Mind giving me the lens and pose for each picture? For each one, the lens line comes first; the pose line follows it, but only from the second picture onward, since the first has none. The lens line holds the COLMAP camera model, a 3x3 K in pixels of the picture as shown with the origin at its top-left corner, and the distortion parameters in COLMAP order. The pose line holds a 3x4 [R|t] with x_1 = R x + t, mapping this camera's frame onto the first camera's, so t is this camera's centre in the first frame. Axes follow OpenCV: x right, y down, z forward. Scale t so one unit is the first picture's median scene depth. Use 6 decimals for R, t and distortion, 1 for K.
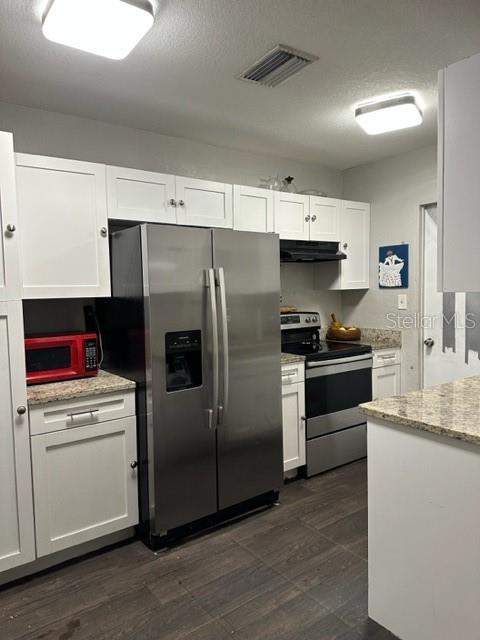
lens RADIAL K [[459.3, 0, 241.8], [0, 459.3, 321.1], [0, 0, 1]] dist [0.037256, -0.028911]
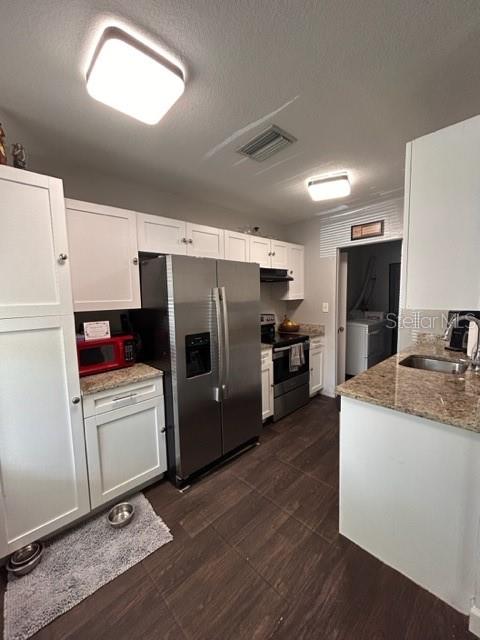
lens RADIAL K [[257.3, 0, 239.7], [0, 257.3, 319.6], [0, 0, 1]] dist [-0.001457, 0.000697]
pose [[0.991068, -0.013828, 0.132640, -0.099706], [0.010160, 0.999548, 0.028286, -0.038989], [-0.132971, -0.026686, 0.990761, 0.204102]]
